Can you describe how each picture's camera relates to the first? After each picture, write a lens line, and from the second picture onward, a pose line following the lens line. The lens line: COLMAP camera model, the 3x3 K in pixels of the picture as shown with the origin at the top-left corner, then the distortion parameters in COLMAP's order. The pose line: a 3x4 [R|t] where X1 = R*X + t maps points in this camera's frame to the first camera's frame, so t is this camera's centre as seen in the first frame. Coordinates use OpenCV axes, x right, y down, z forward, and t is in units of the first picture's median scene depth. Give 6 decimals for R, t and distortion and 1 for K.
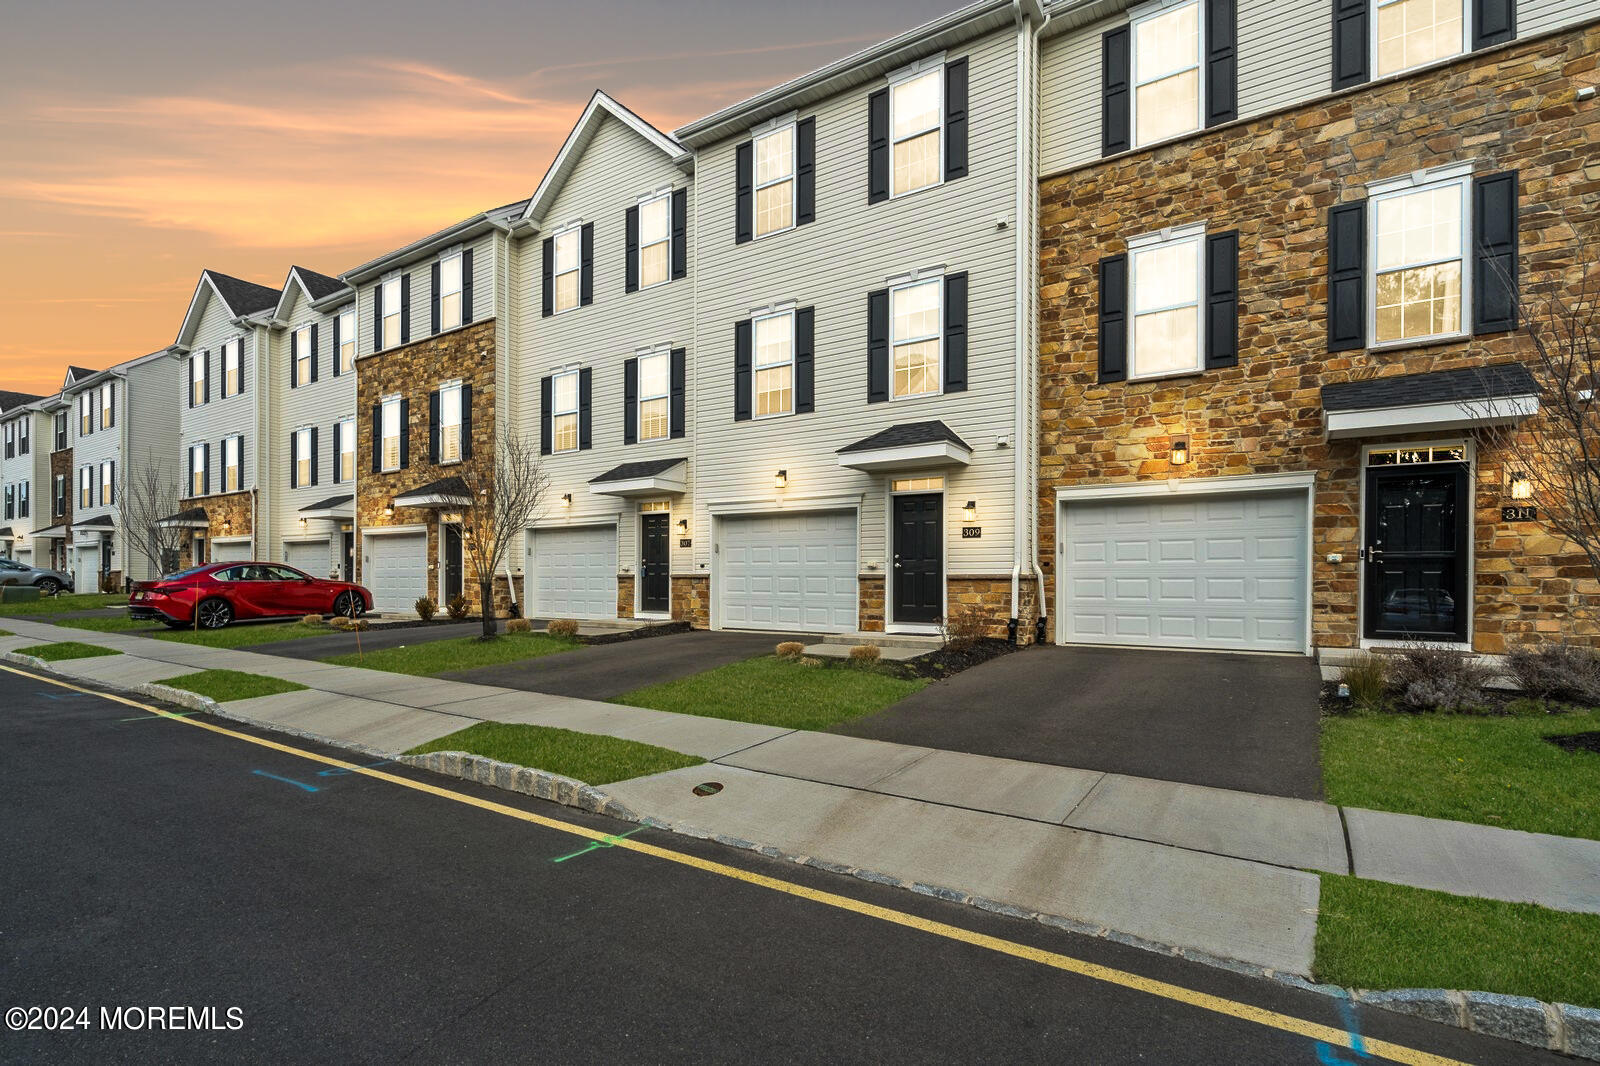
lens RADIAL K [[745.2, 0, 780.9], [0, 745.2, 561.2], [0, 0, 1]] dist [0.001372, -0.000246]
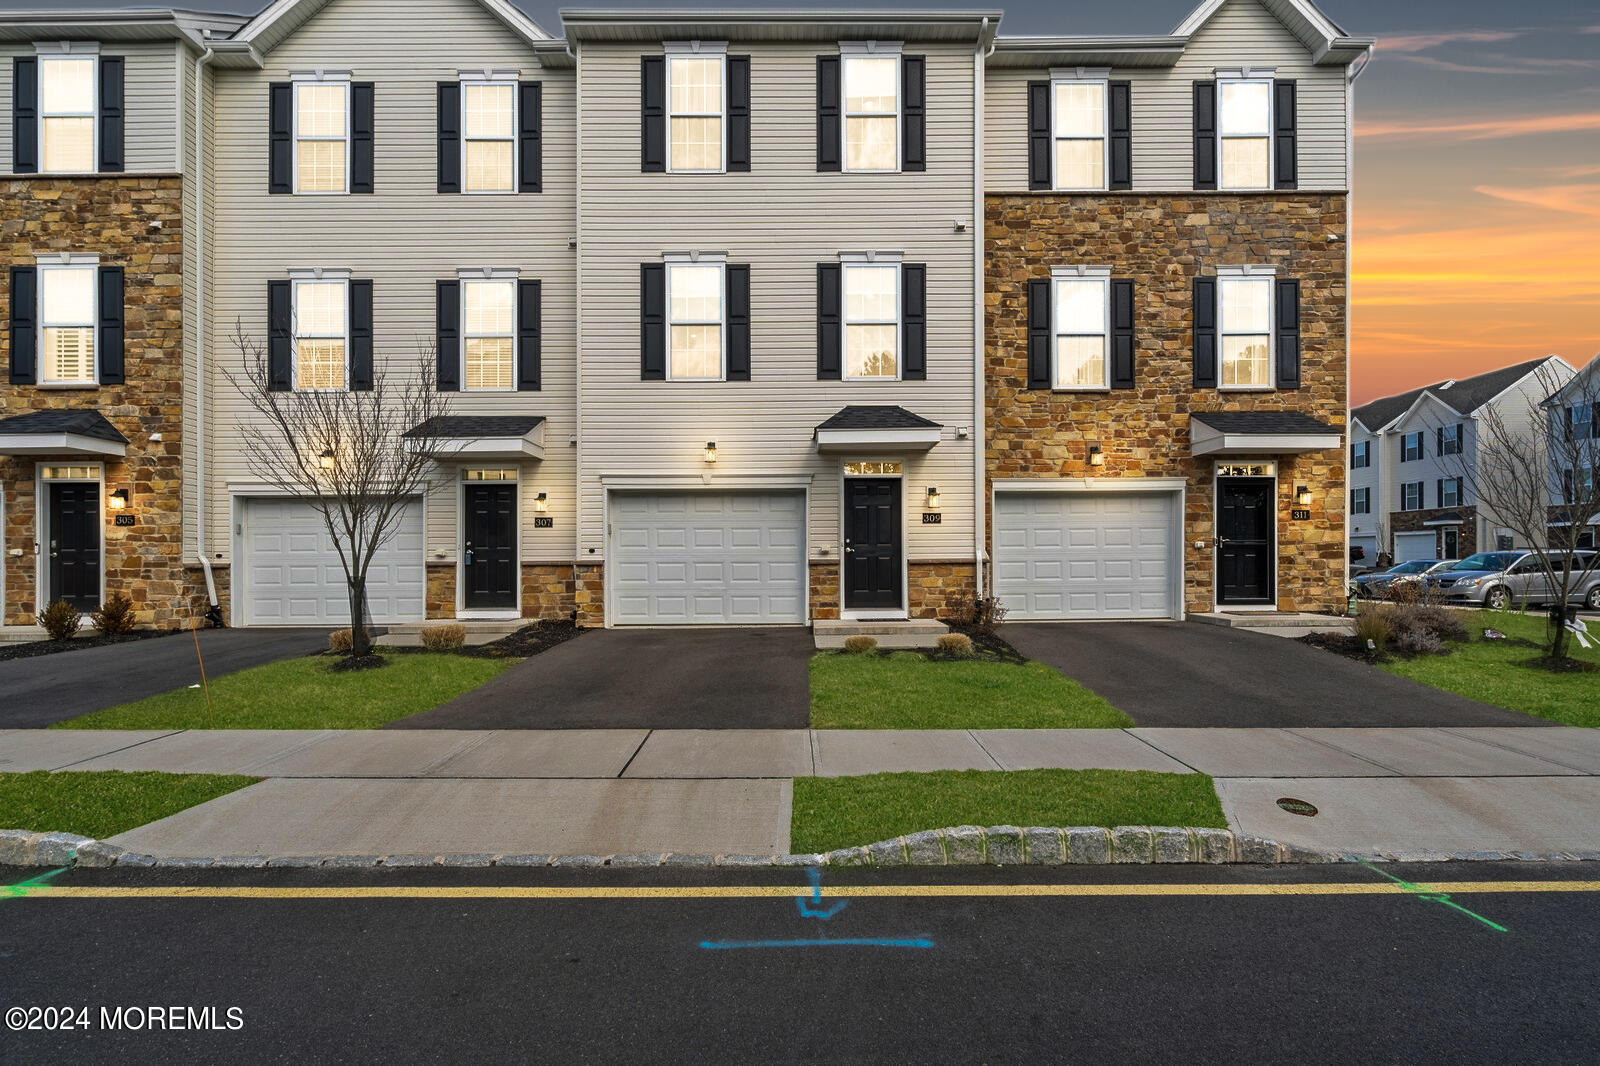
lens RADIAL K [[728.6, 0, 799.1], [0, 728.6, 545.4], [0, 0, 1]] dist [-0.003984, 0.001381]
pose [[0.834632, 0.003029, 0.550800, -0.452500], [-0.003667, 0.999993, 0.000056, -0.000256], [-0.550796, -0.002067, 0.834638, 0.259469]]
